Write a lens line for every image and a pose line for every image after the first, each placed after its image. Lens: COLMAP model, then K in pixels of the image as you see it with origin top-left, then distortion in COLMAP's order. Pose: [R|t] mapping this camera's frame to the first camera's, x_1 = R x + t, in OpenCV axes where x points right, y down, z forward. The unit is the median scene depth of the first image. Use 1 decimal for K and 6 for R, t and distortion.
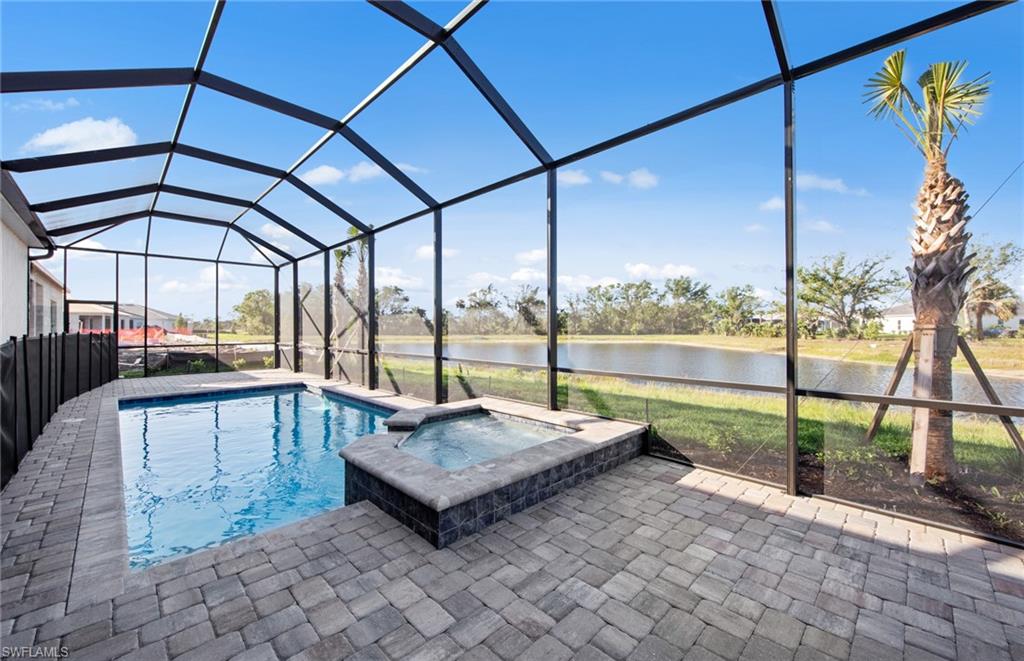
lens RADIAL K [[396.0, 0, 513.1], [0, 396.0, 326.9], [0, 0, 1]] dist [0.005868, -0.001037]
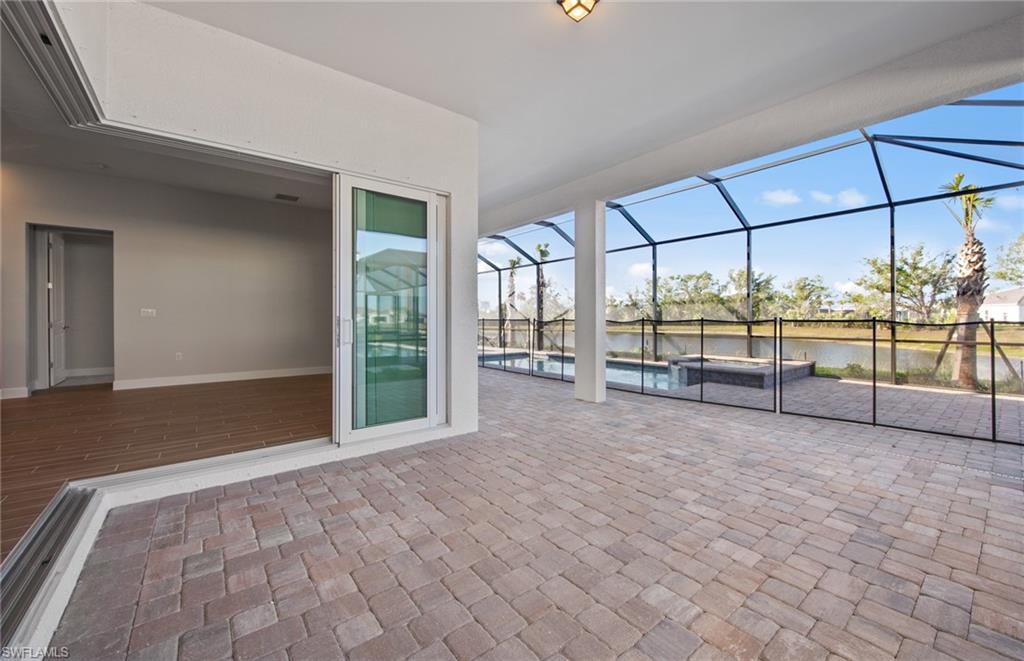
lens RADIAL K [[396.0, 0, 516.7], [0, 396.0, 321.4], [0, 0, 1]] dist [0.005868, -0.001037]
pose [[0.994758, -0.000837, -0.102254, -1.038659], [0.001607, 0.999971, 0.007443, 0.022611], [0.102245, -0.007568, 0.994730, -1.278114]]
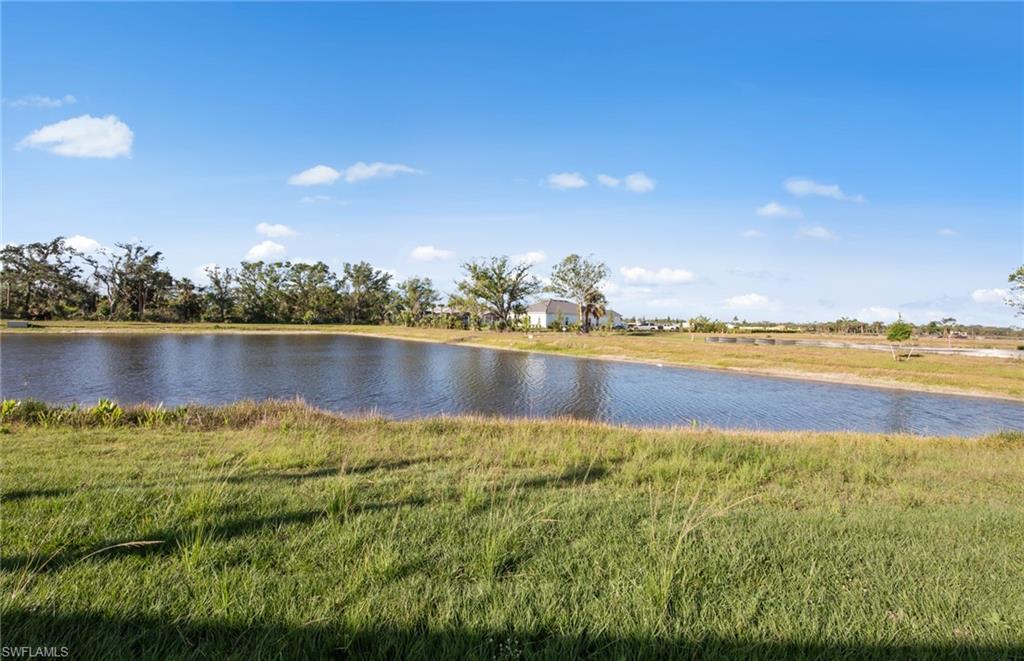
lens RADIAL K [[396.0, 0, 505.7], [0, 396.0, 326.3], [0, 0, 1]] dist [0.005868, -0.001037]
pose [[0.714123, 0.016323, 0.699829, 0.339240], [-0.030426, 0.999507, 0.007735, 0.106242], [-0.699358, -0.026817, 0.714268, 2.211746]]
